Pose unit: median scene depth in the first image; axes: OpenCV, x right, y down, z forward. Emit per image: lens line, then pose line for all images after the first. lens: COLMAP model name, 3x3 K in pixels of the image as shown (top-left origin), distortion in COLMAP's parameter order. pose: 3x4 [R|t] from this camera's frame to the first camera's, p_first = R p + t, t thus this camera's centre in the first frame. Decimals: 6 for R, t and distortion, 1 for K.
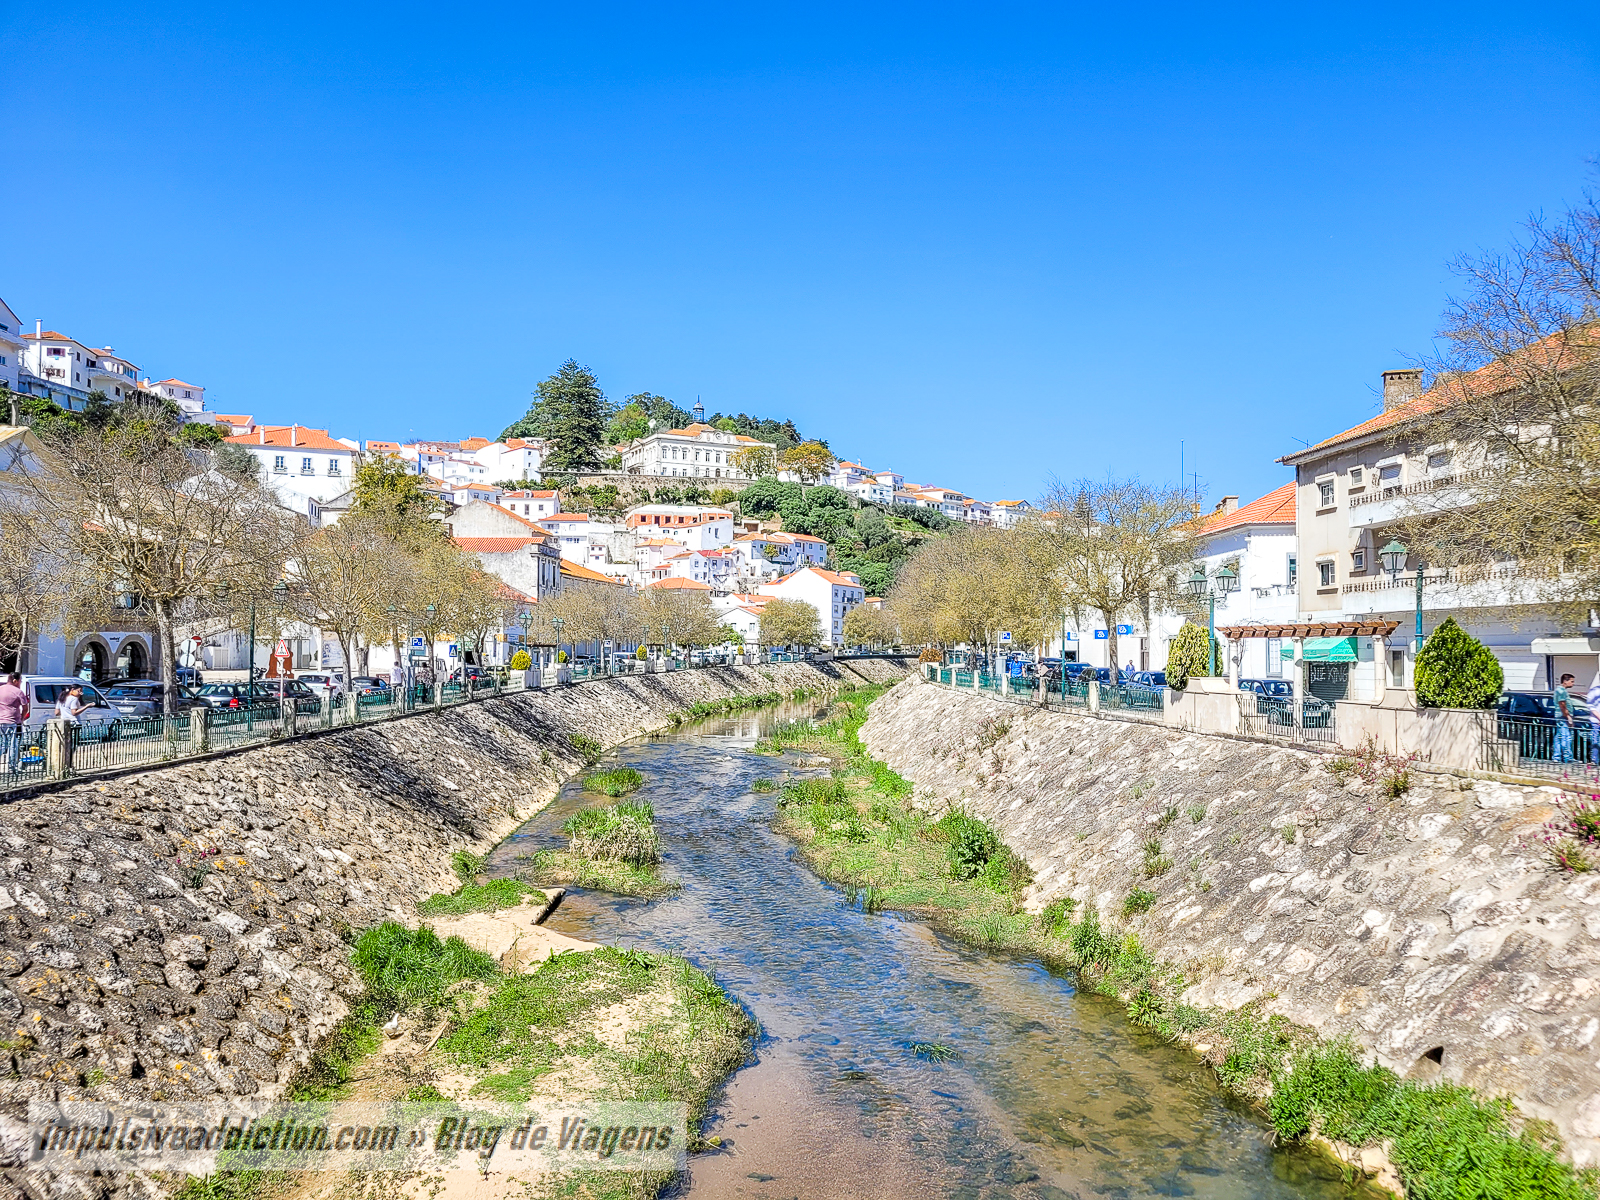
lens RADIAL K [[1212.7, 0, 800.0], [0, 1212.7, 600.0], [0, 0, 1]] dist [0.040251, 0.001126]
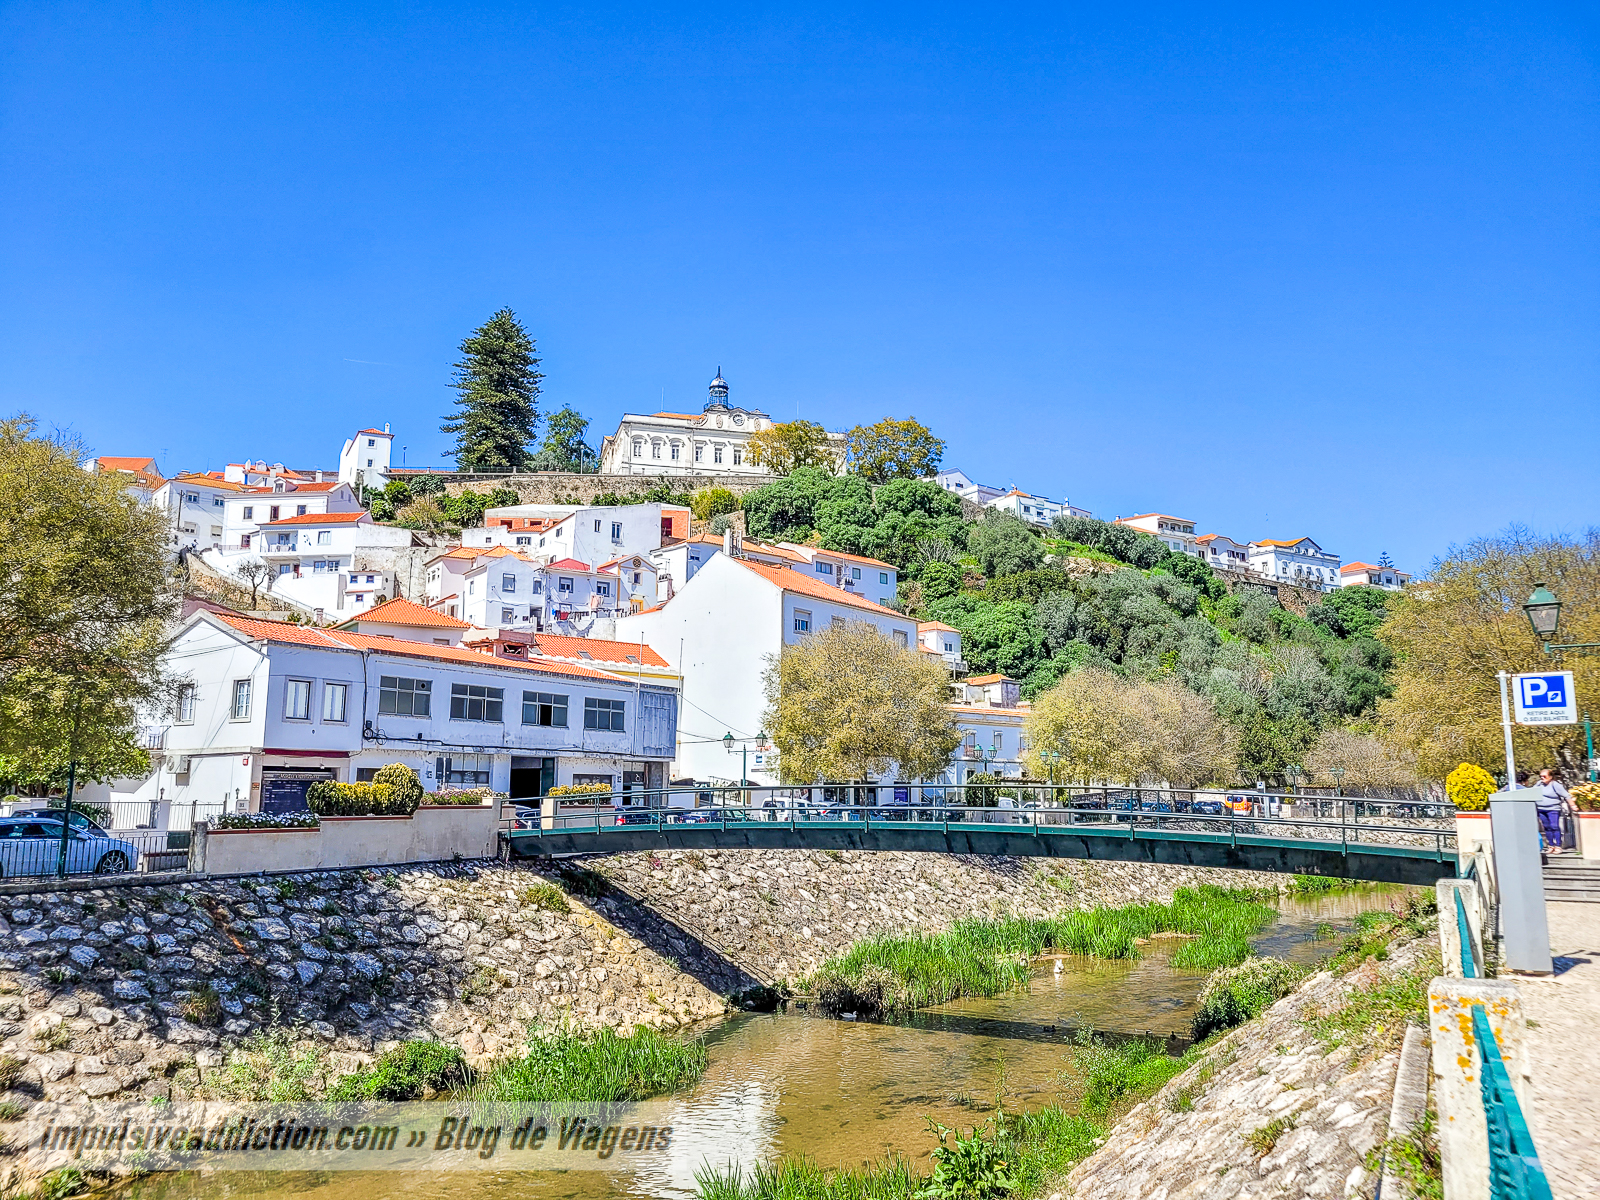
lens RADIAL K [[1212.7, 0, 800.0], [0, 1212.7, 600.0], [0, 0, 1]] dist [0.040251, 0.001126]
pose [[0.985658, -0.025666, -0.166793, 0.057312], [0.004882, 0.992290, -0.123842, 0.019115], [0.168686, 0.121252, 0.978184, 0.508535]]
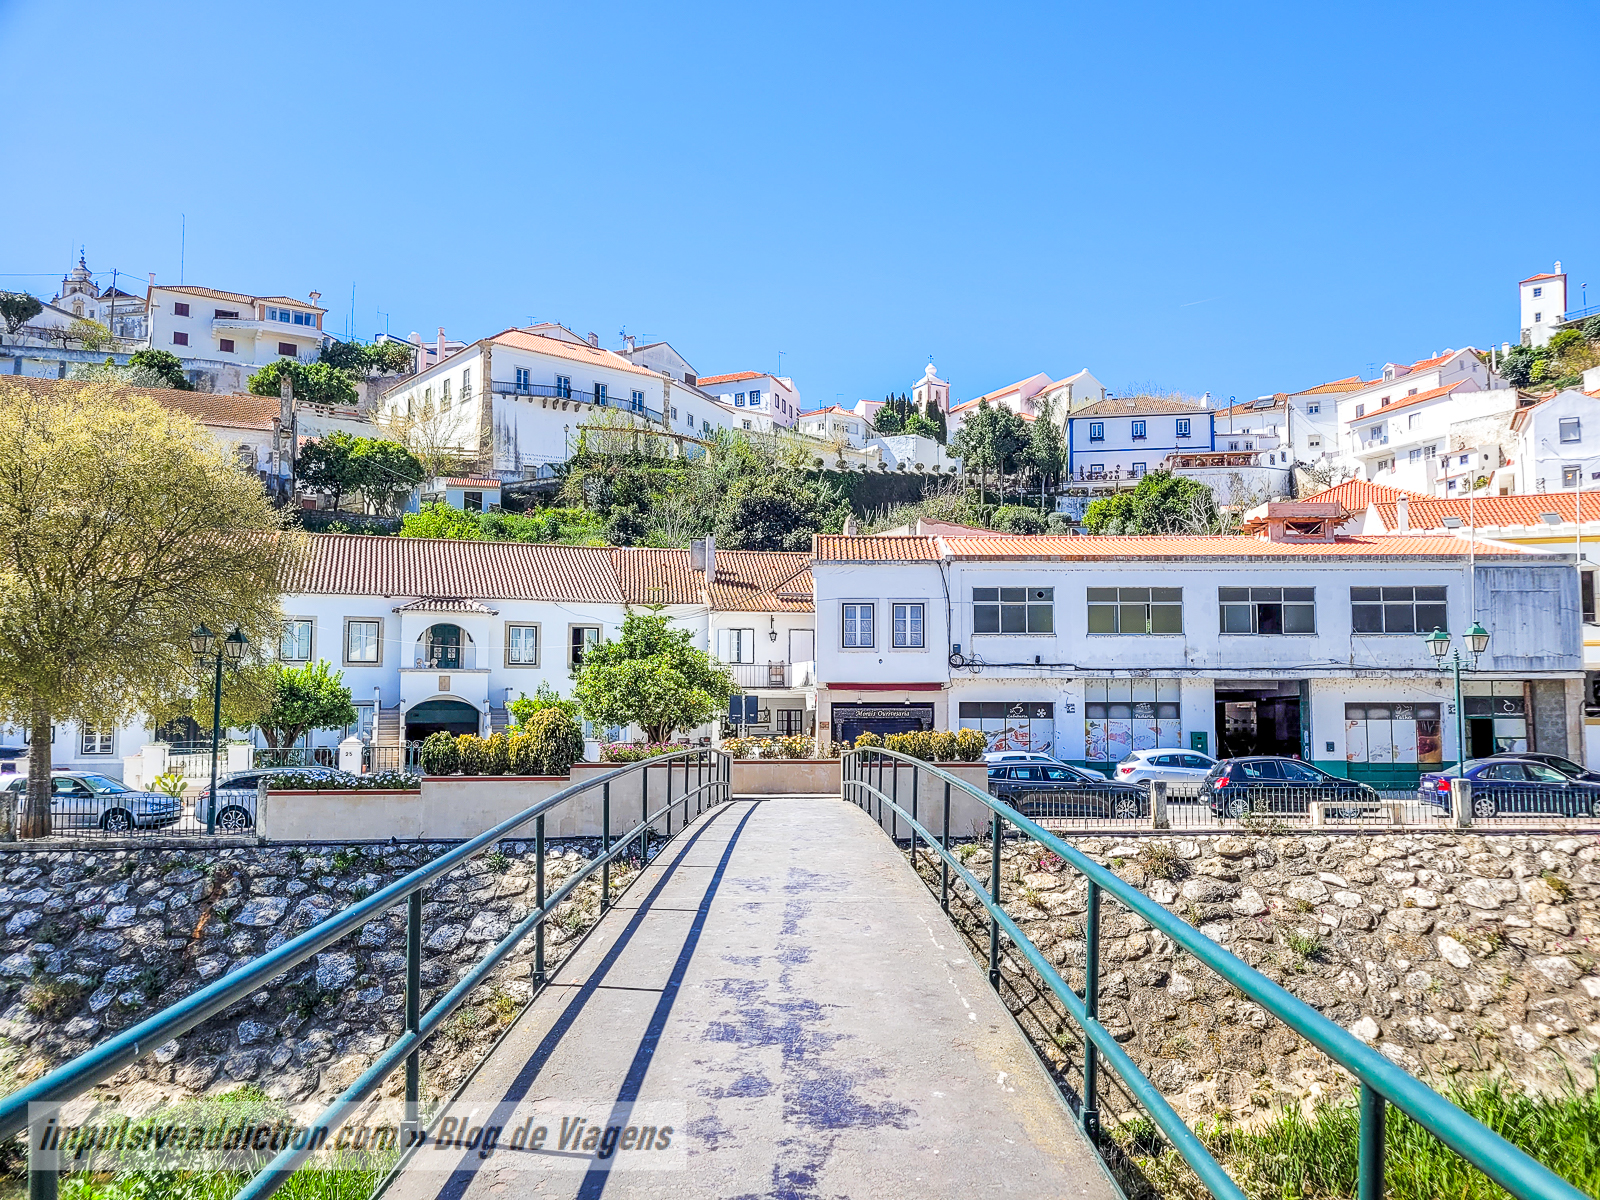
lens RADIAL K [[1212.7, 0, 800.0], [0, 1212.7, 600.0], [0, 0, 1]] dist [0.040251, 0.001126]
pose [[0.376803, -0.093060, -0.921607, 0.083596], [0.040021, 0.995647, -0.084174, 0.020085], [0.925429, -0.005166, 0.378887, 0.583159]]
